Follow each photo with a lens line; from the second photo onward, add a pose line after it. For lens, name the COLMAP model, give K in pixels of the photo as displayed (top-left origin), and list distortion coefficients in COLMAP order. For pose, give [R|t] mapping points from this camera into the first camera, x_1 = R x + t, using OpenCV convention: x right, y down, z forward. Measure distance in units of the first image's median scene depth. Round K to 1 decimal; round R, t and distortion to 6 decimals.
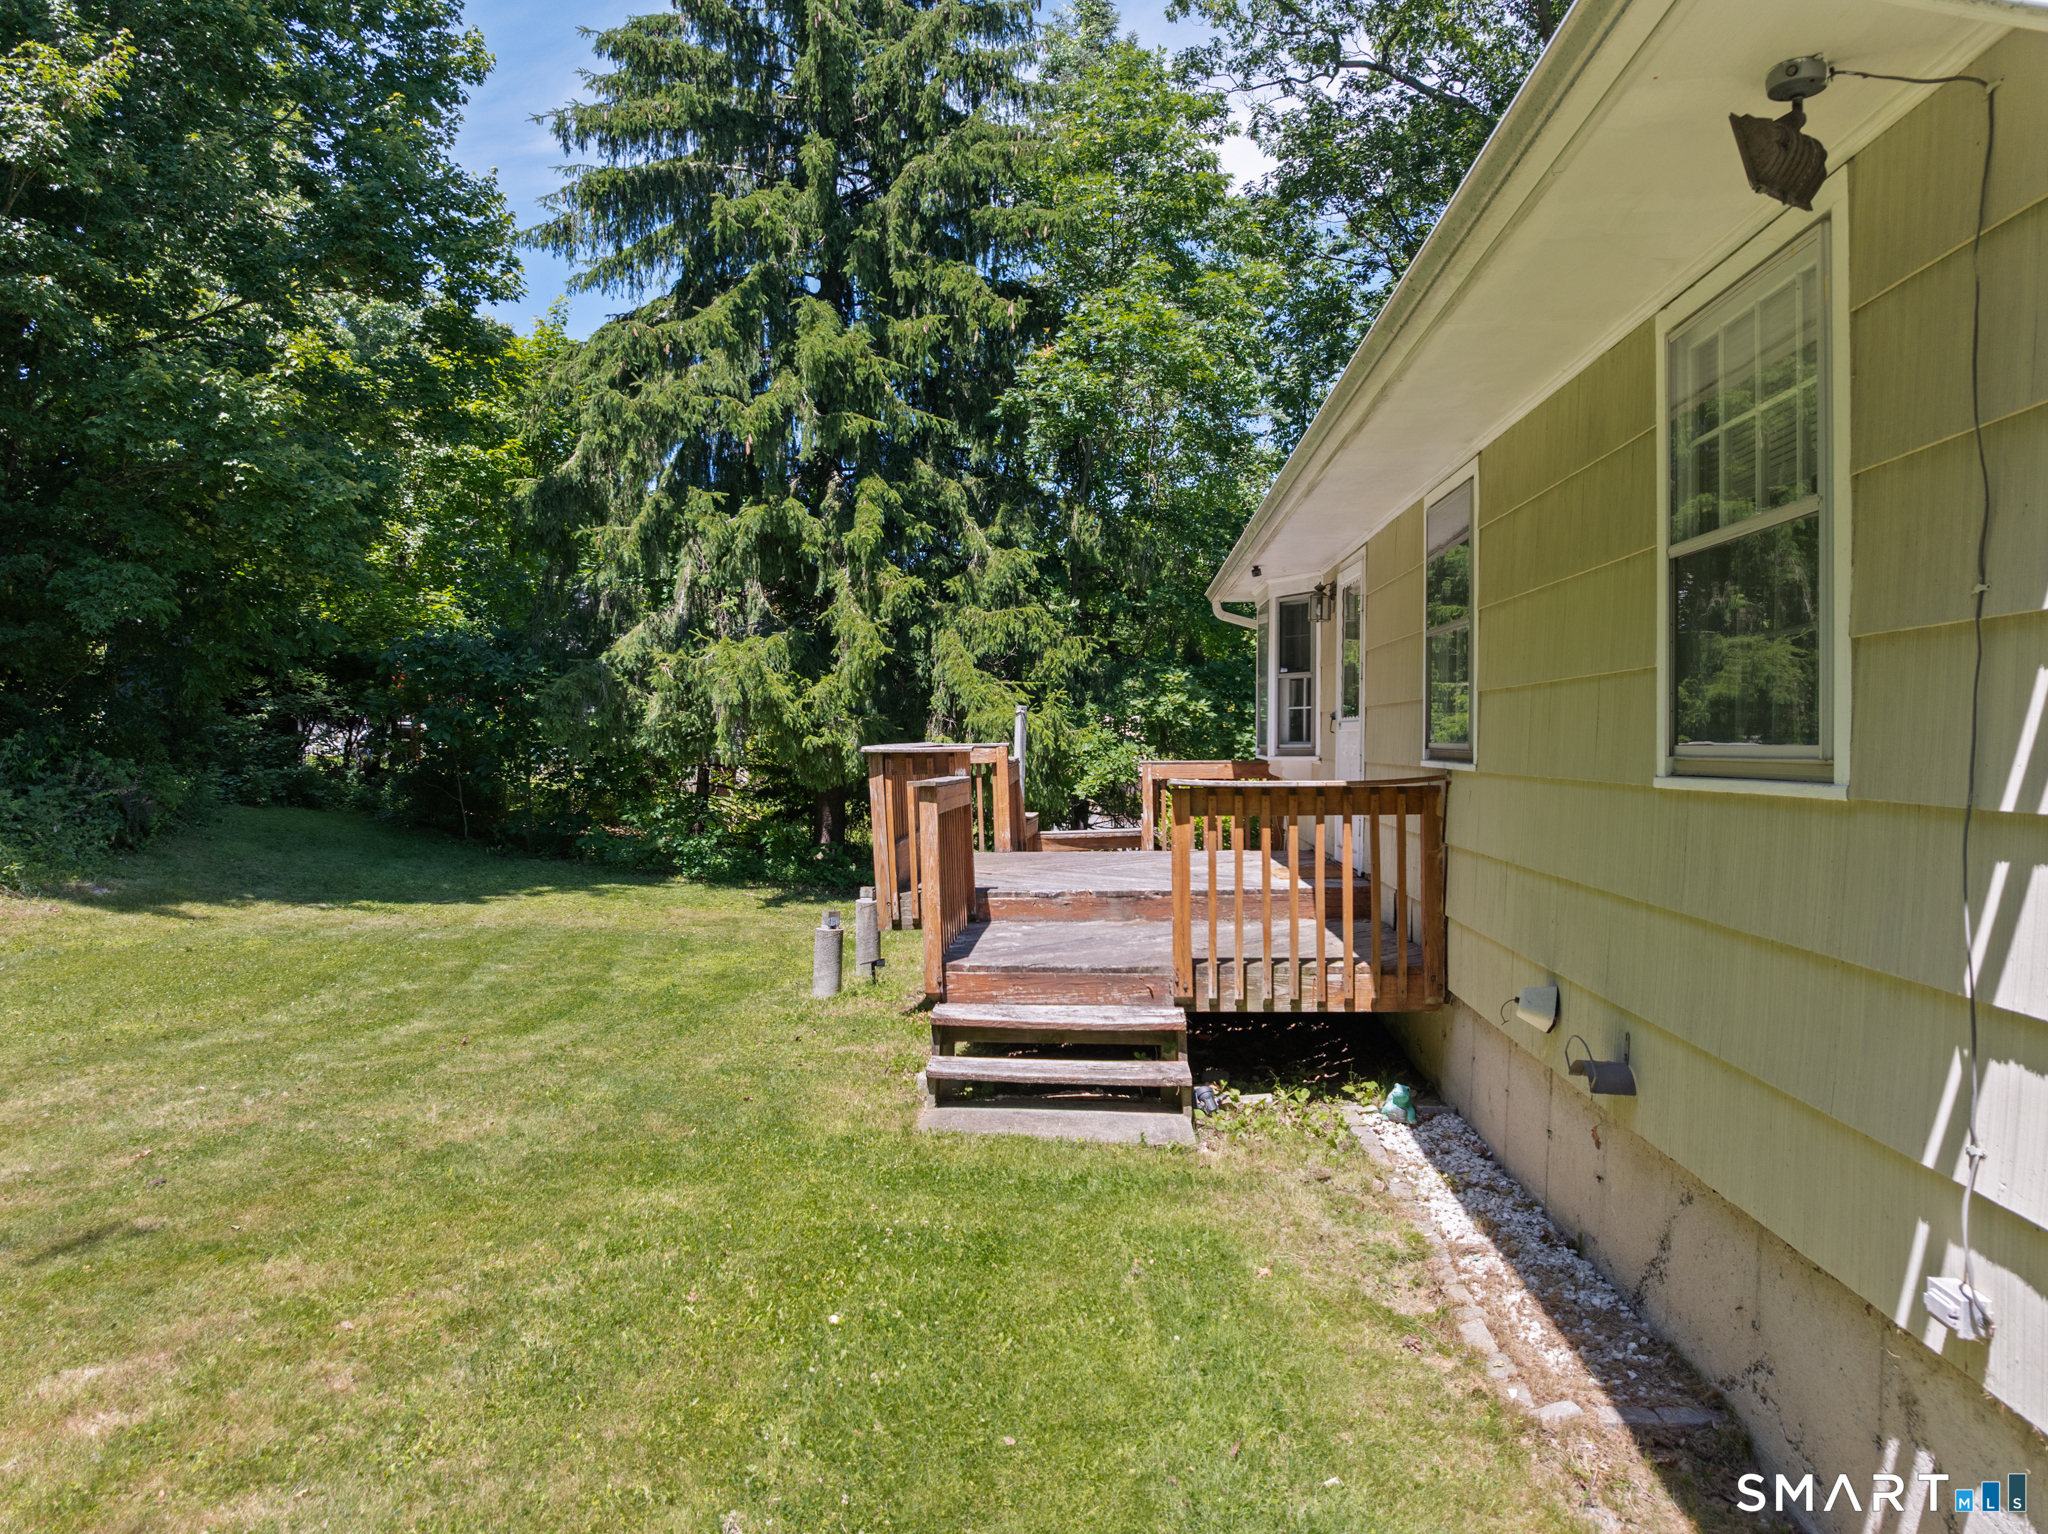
lens RADIAL K [[1454.3, 0, 1022.3], [0, 1454.3, 756.2], [0, 0, 1]] dist [-0.060184, 0.032117]
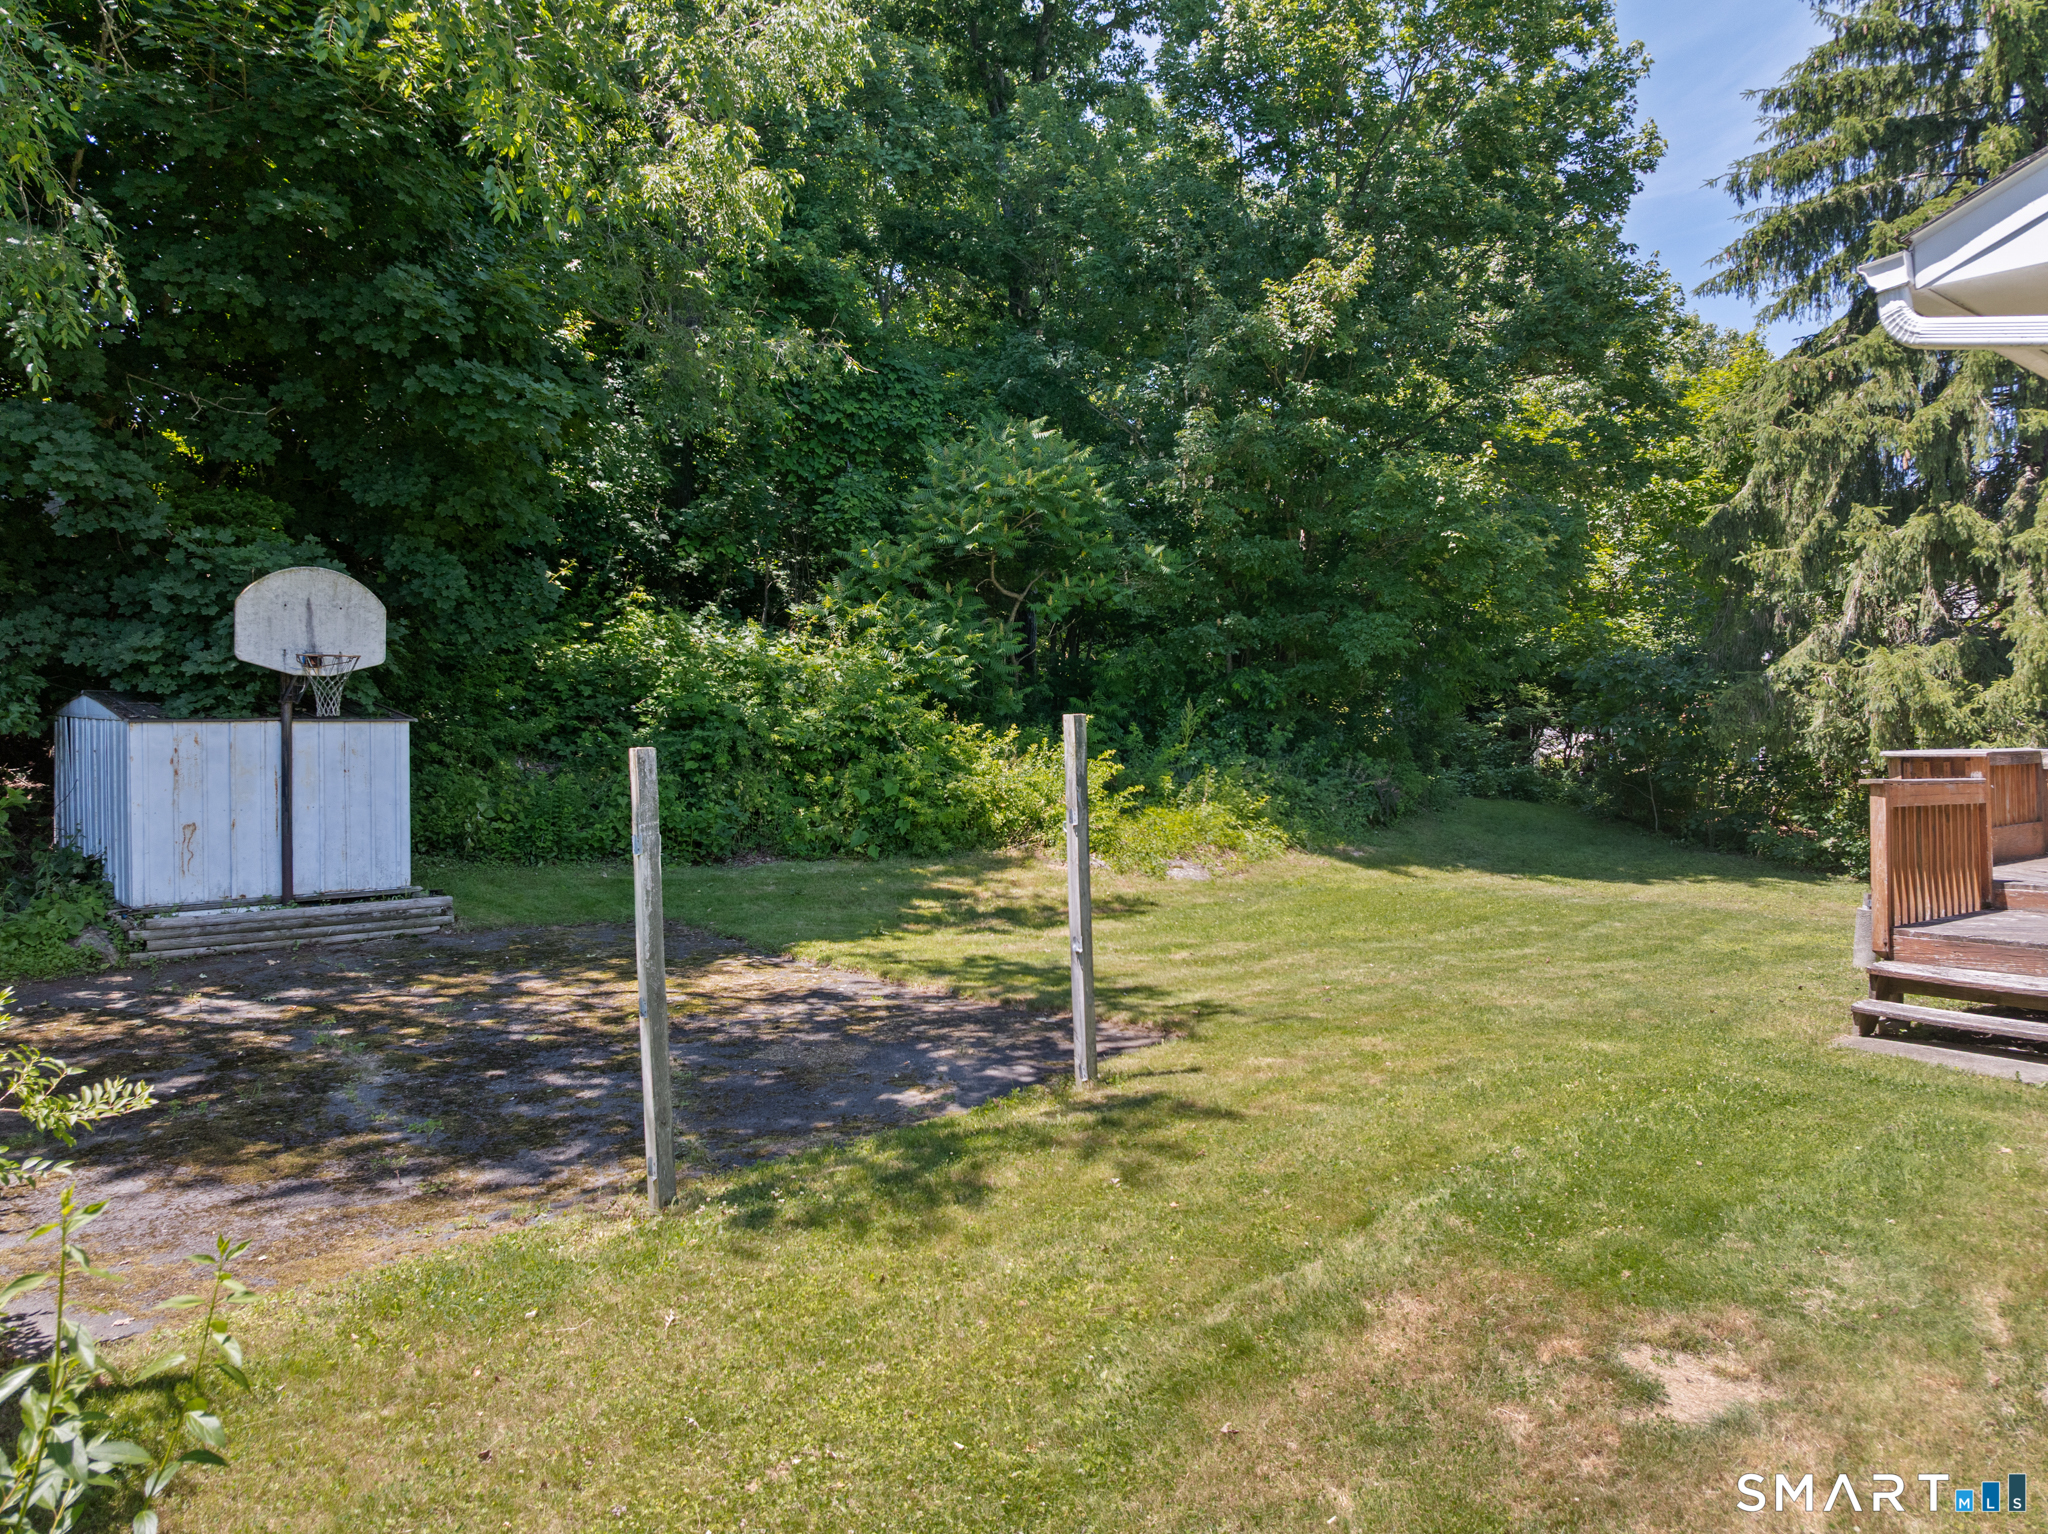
lens RADIAL K [[1454.3, 0, 1022.3], [0, 1454.3, 756.2], [0, 0, 1]] dist [-0.060184, 0.032117]
pose [[0.667753, 0.006665, -0.744353, 0.140901], [-0.008642, 0.999962, 0.001202, 0.000913], [0.744332, 0.005630, 0.667786, -0.141270]]
